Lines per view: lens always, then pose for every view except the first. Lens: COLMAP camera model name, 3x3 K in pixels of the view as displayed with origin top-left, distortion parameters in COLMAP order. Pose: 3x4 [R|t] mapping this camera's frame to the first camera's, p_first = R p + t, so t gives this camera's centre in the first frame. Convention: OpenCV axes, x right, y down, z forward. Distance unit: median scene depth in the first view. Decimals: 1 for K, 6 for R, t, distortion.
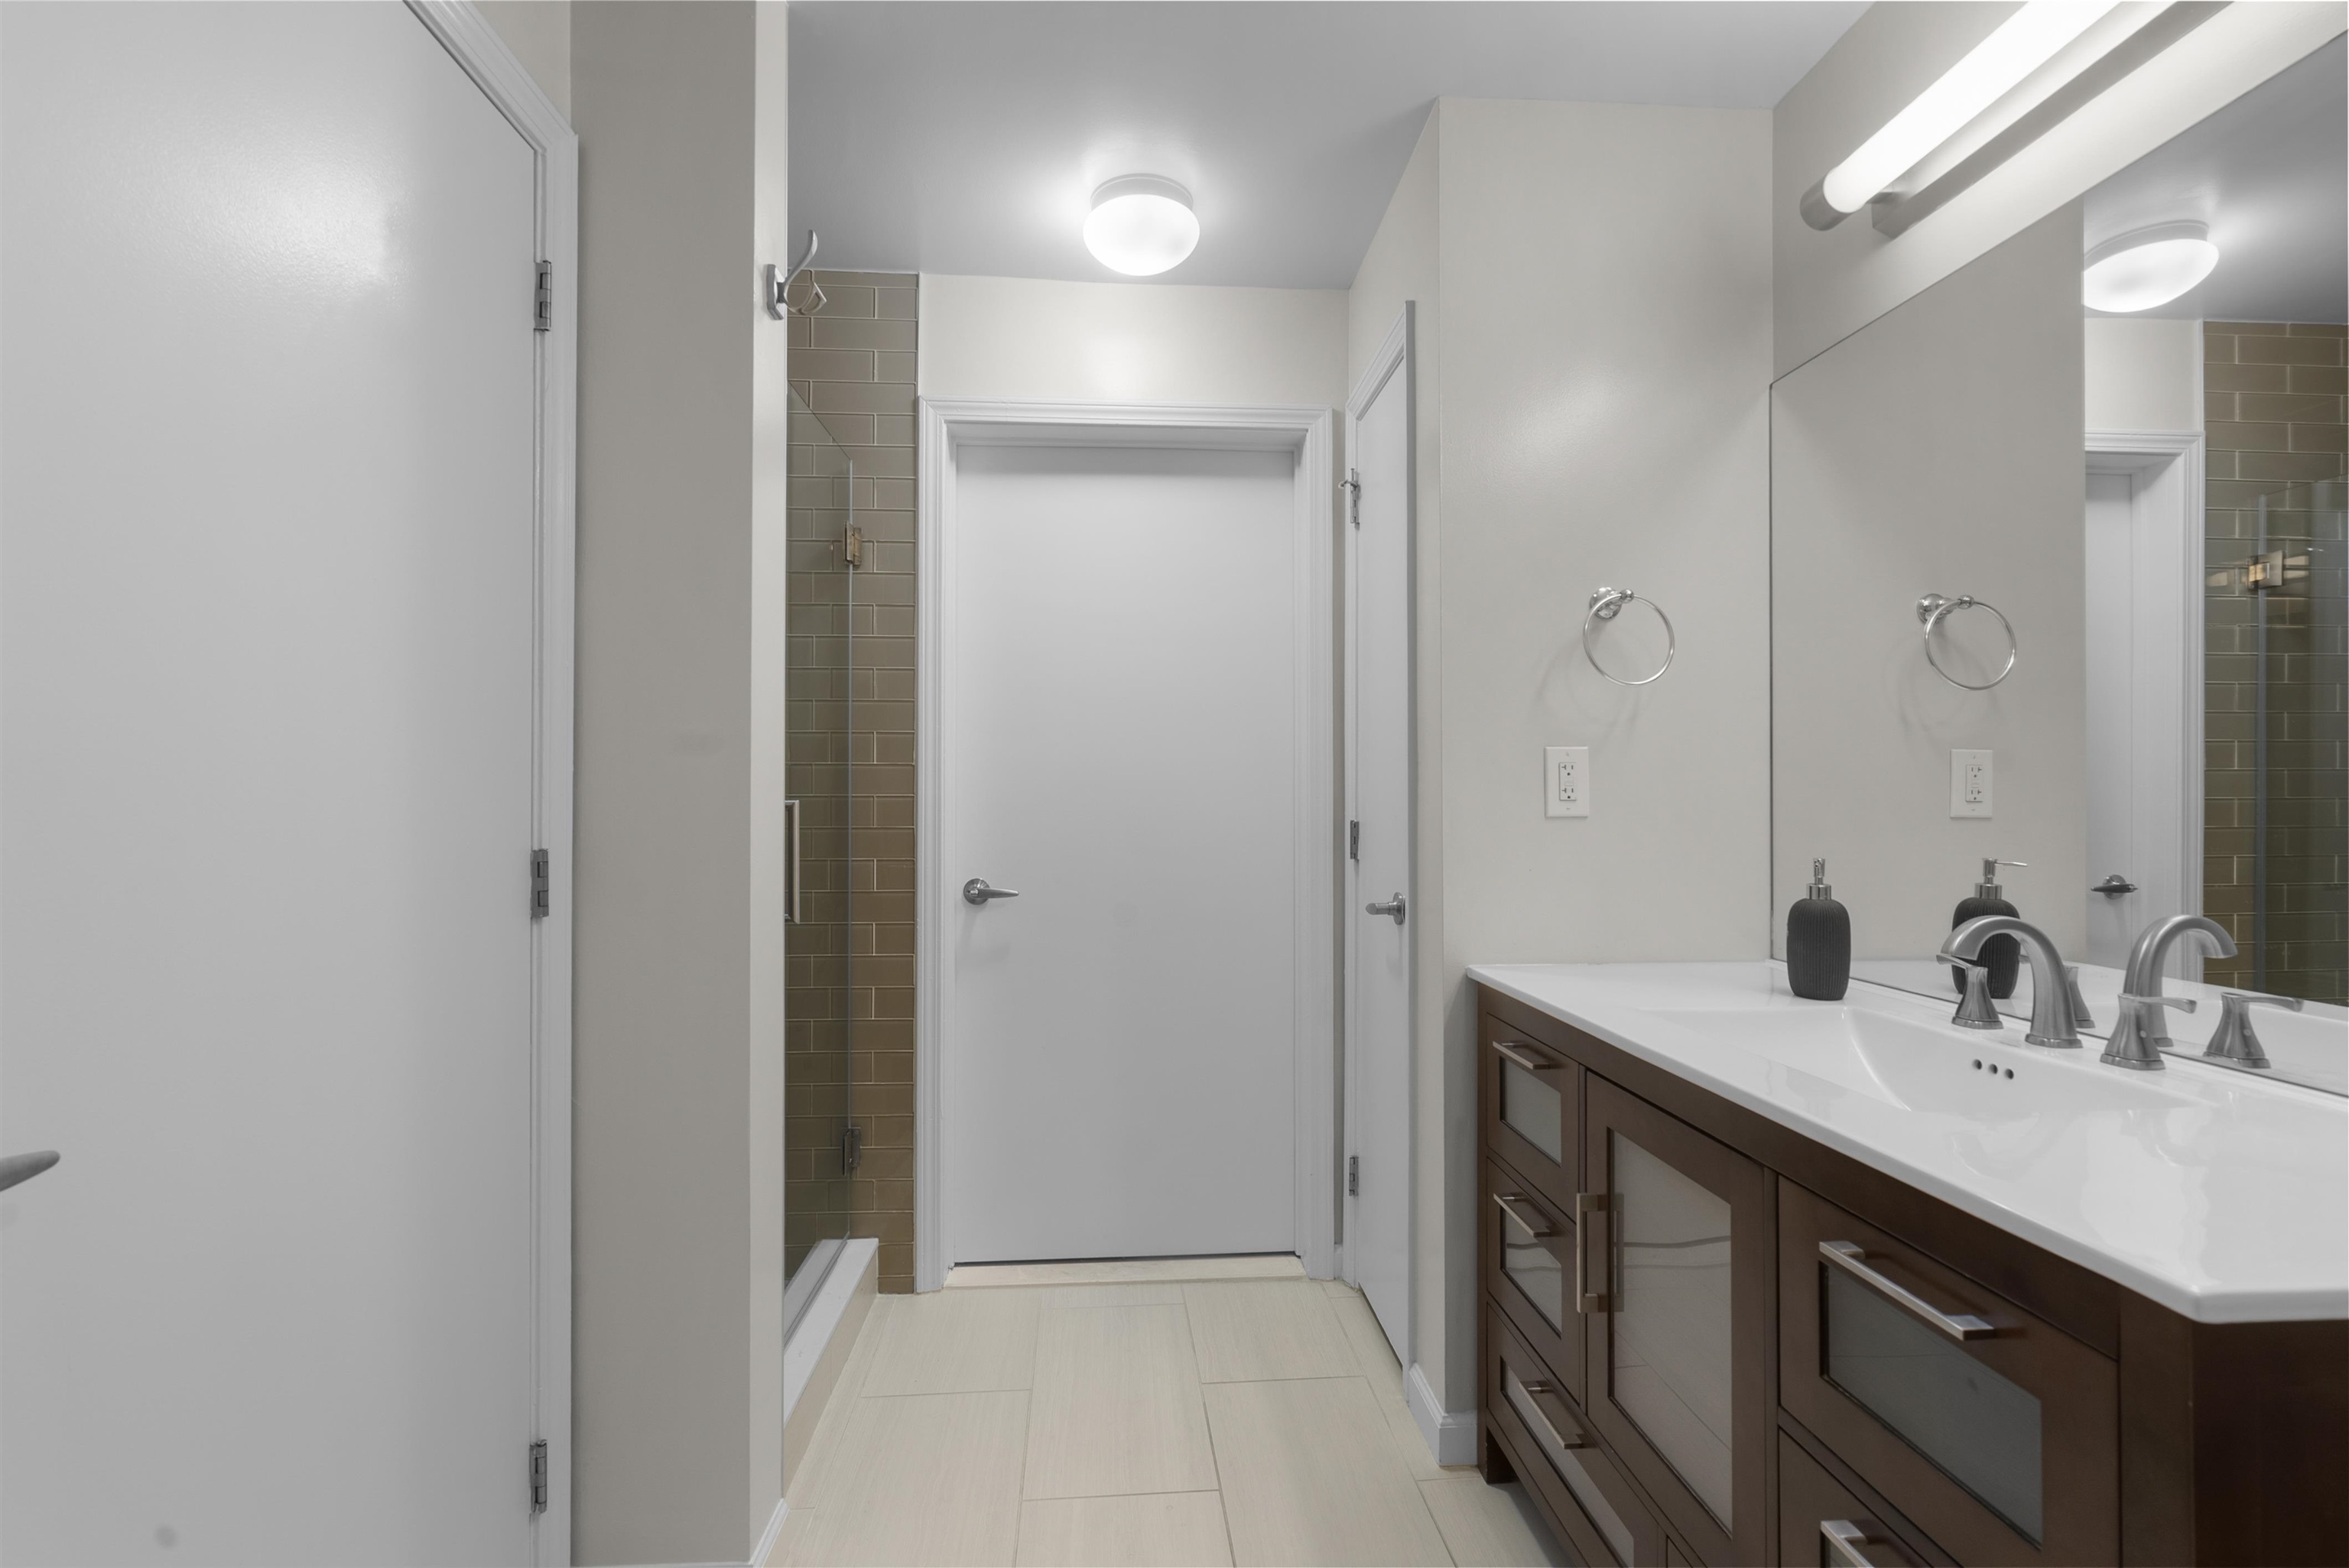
lens RADIAL K [[1075.3, 0, 1176.6], [0, 1075.3, 794.0], [0, 0, 1]] dist [-0.009210, 0.001000]
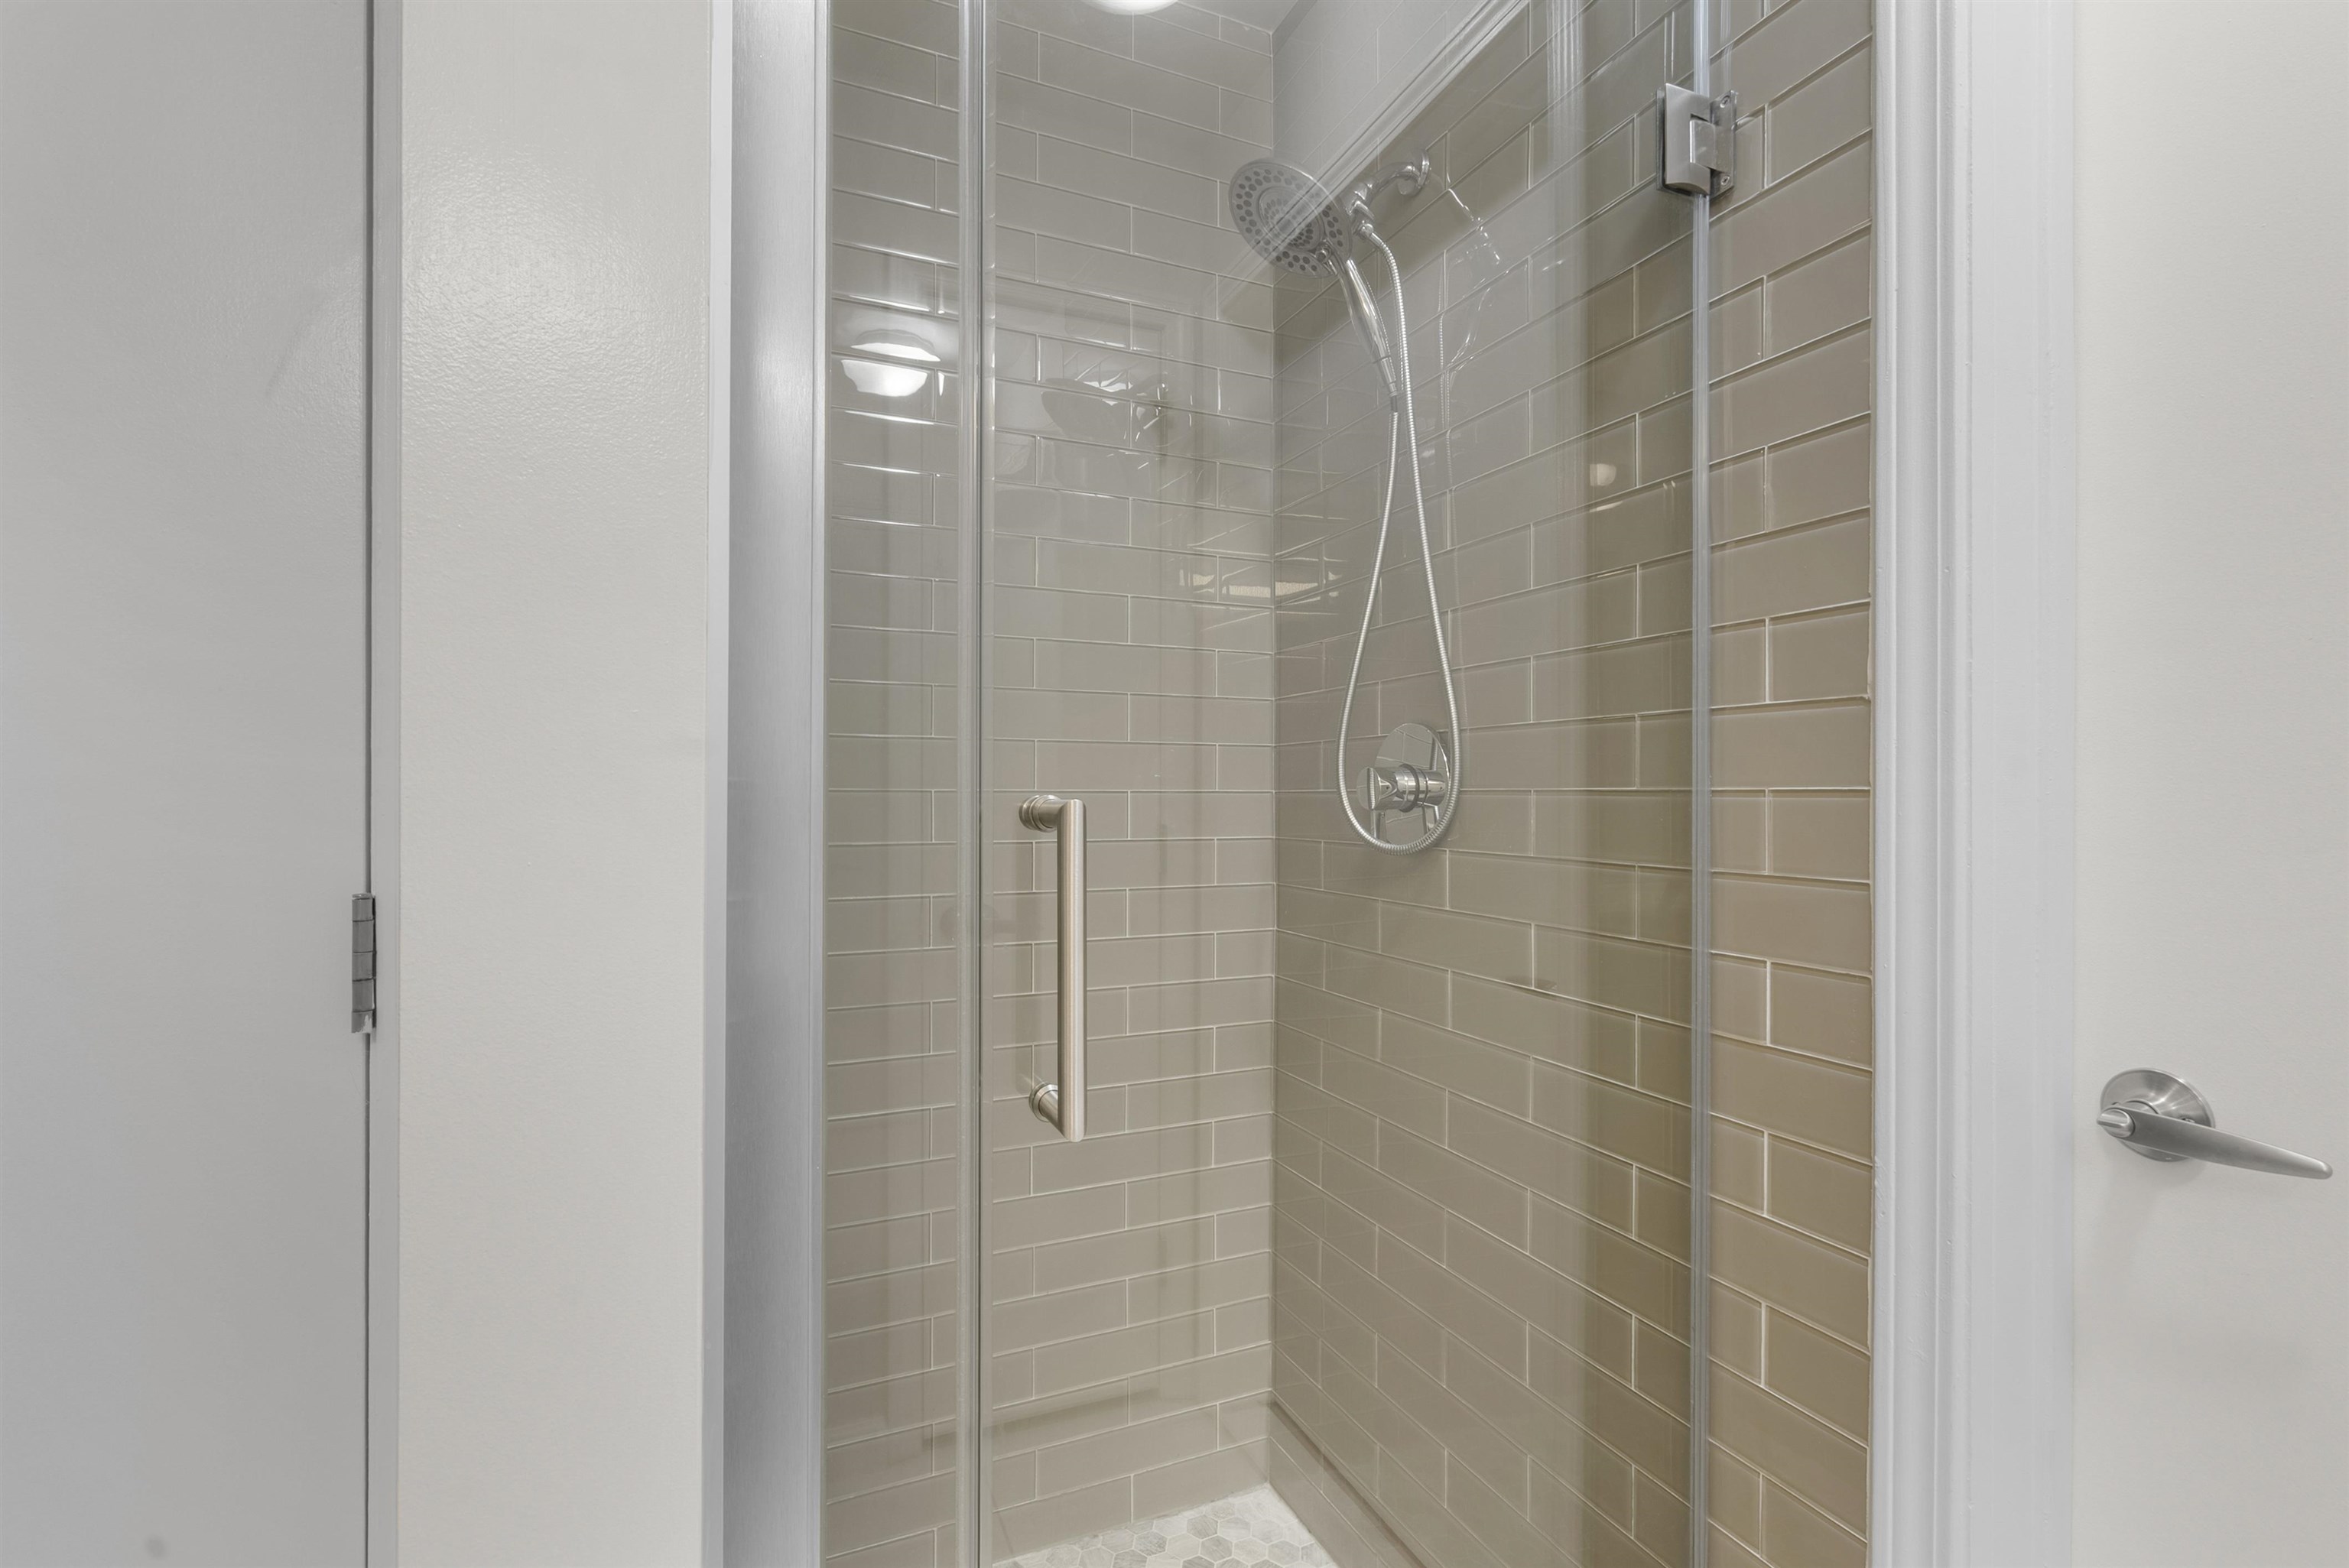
lens RADIAL K [[1075.3, 0, 1170.3], [0, 1075.3, 779.0], [0, 0, 1]] dist [-0.009210, 0.001000]
pose [[0.327079, 0.000569, -0.944997, 0.002533], [0.007894, 0.999963, 0.003334, -0.005284], [0.944964, -0.008550, 0.327063, 0.680556]]
